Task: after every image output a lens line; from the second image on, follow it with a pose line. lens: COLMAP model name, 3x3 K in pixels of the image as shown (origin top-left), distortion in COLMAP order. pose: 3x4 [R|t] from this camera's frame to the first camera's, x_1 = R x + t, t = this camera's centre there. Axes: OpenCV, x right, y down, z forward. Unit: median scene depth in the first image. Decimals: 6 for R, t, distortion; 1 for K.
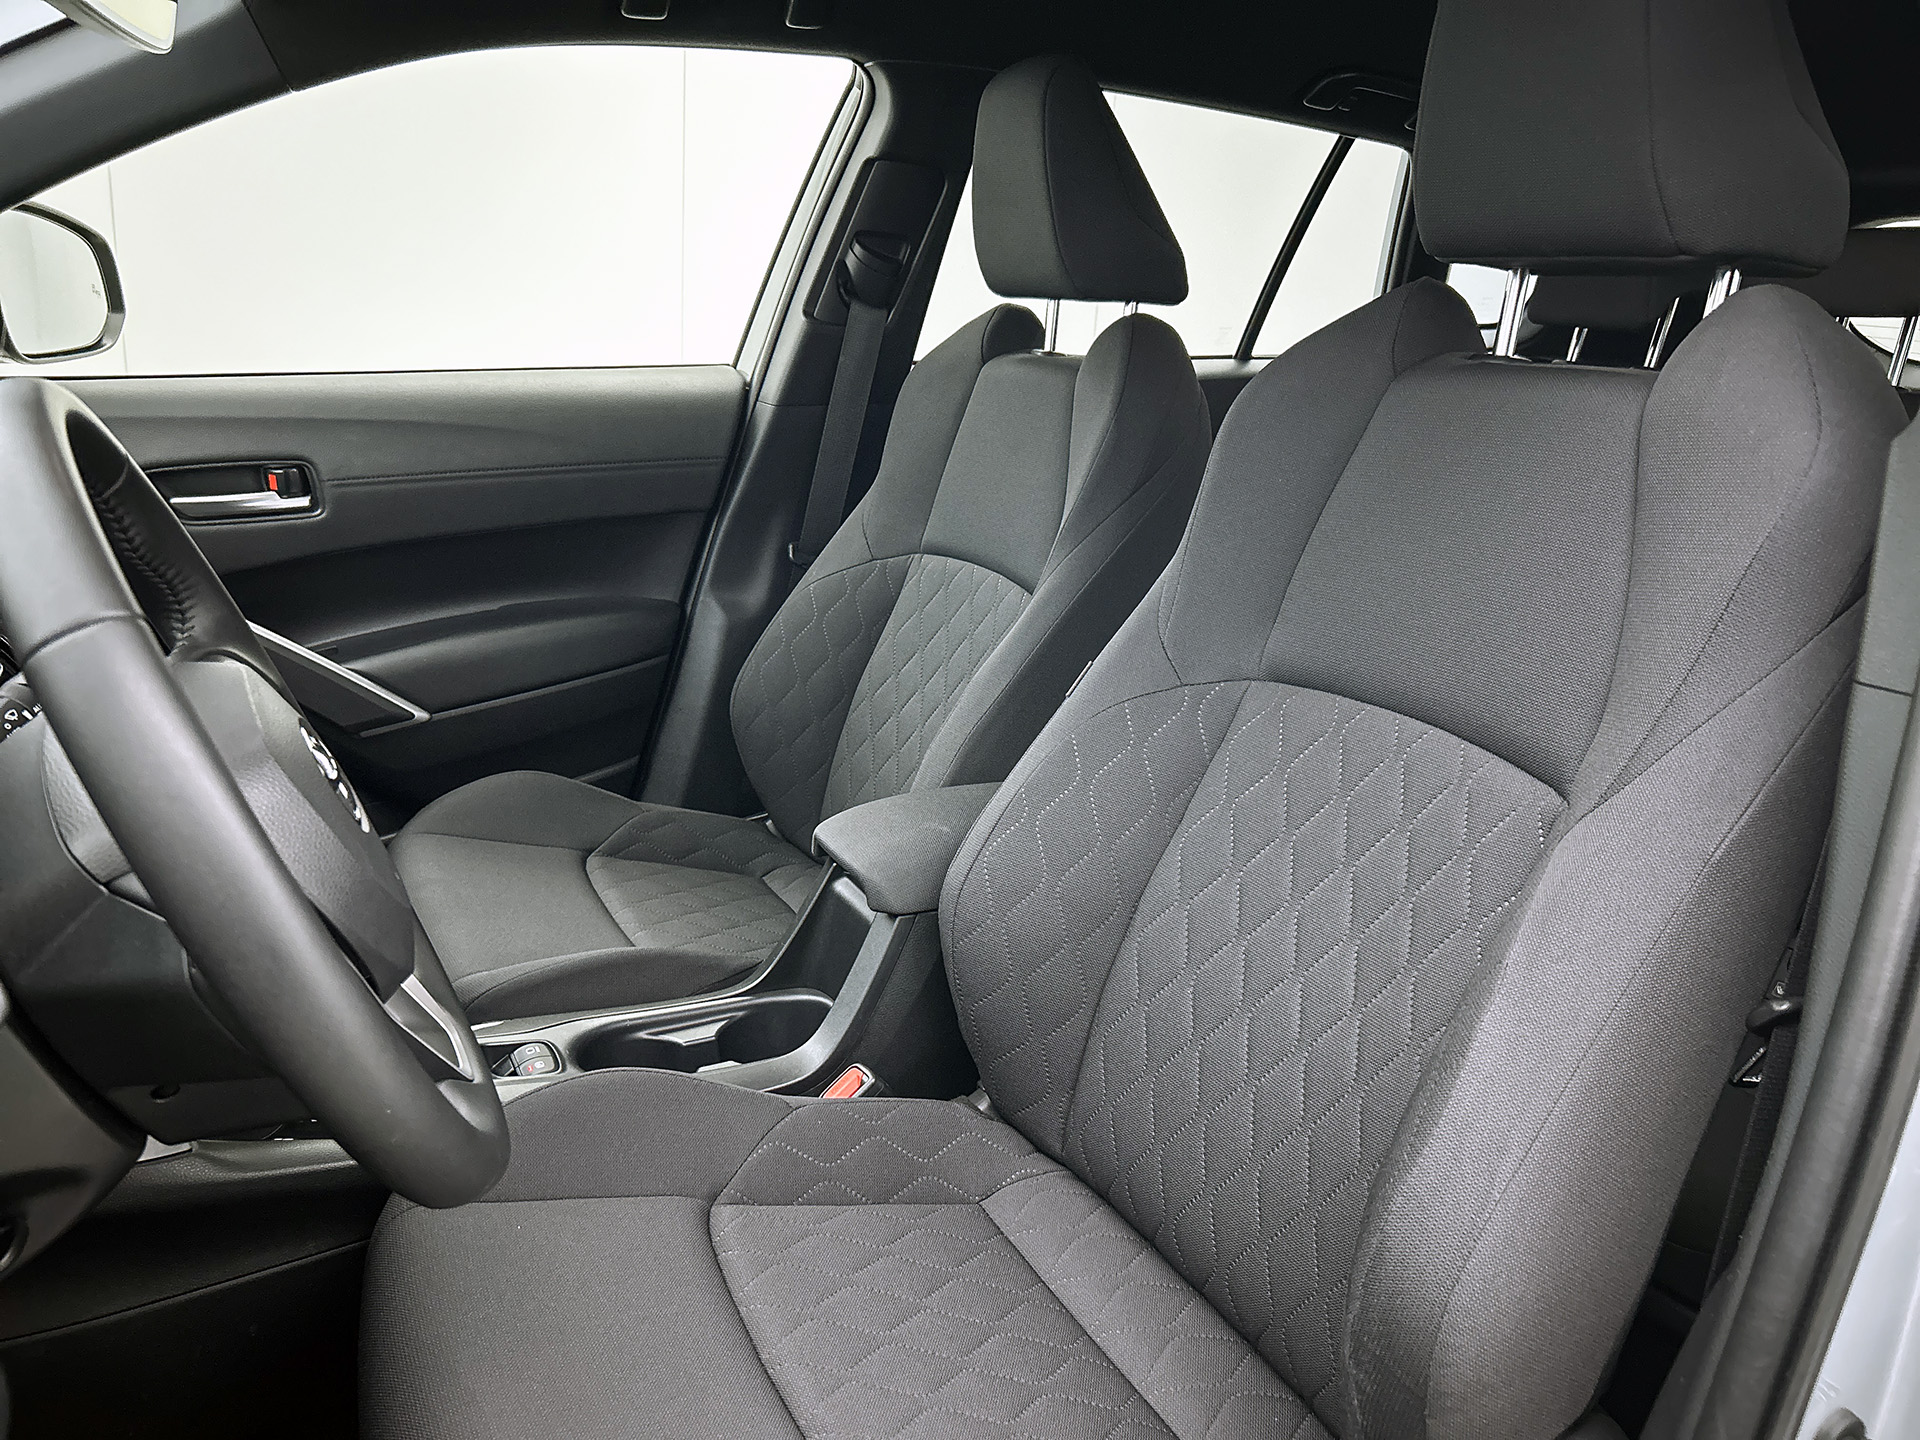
lens RADIAL K [[1444.8, 0, 968.0], [0, 1444.8, 717.2], [0, 0, 1]] dist [-0.003260, -0.012551]
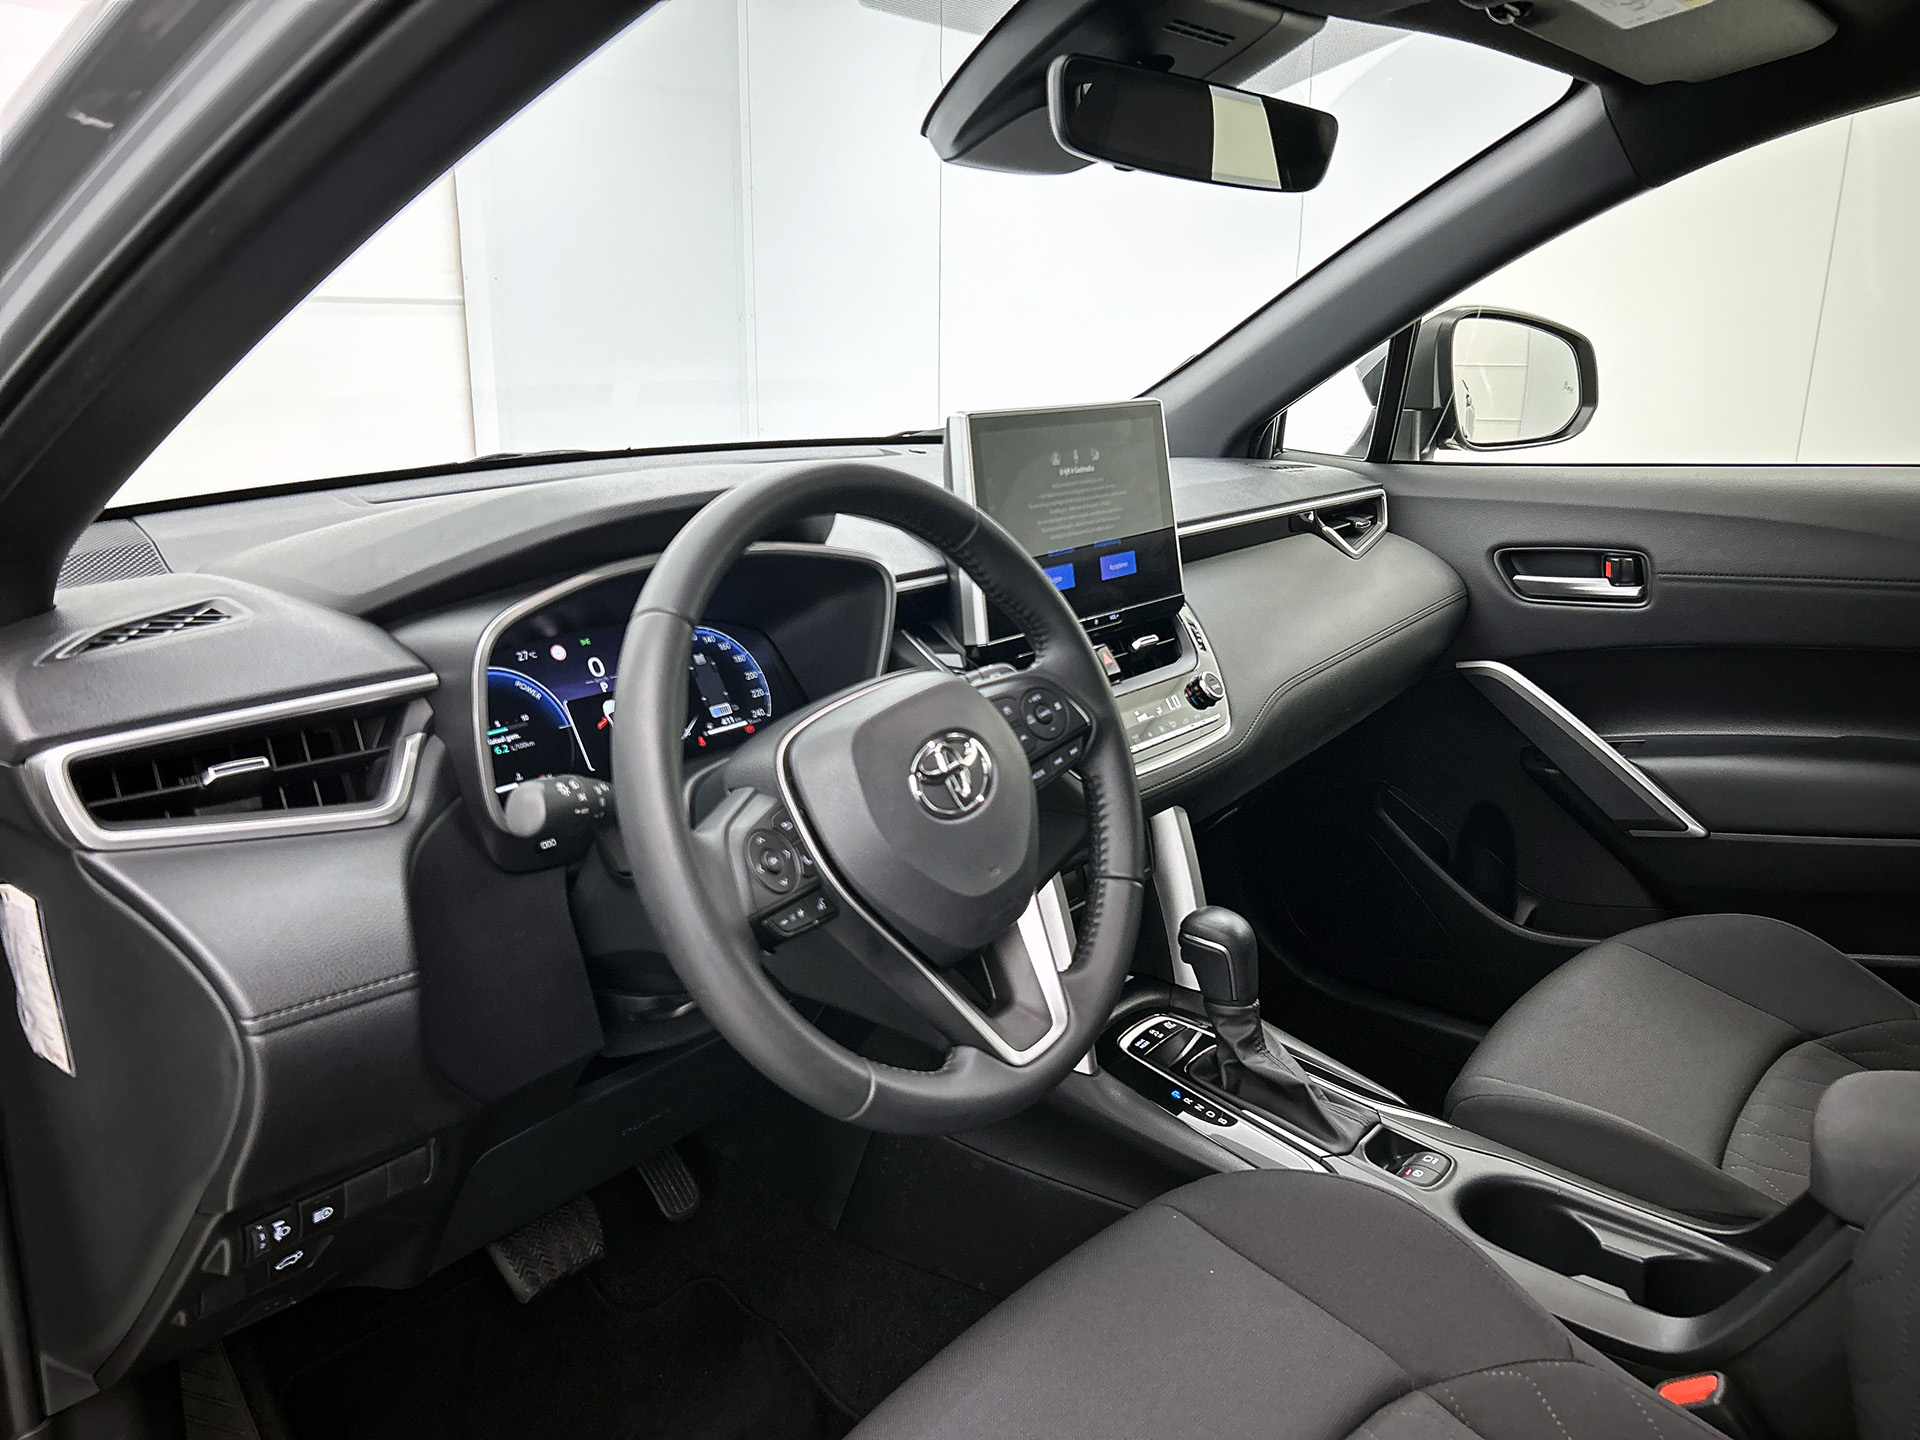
lens RADIAL K [[1444.8, 0, 968.3], [0, 1444.8, 720.3], [0, 0, 1]] dist [-0.003260, -0.012551]
pose [[0.368382, 0.178200, -0.912436, 0.296098], [-0.228398, 0.968725, 0.096981, -0.055096], [0.901182, 0.172673, 0.397561, 0.206309]]
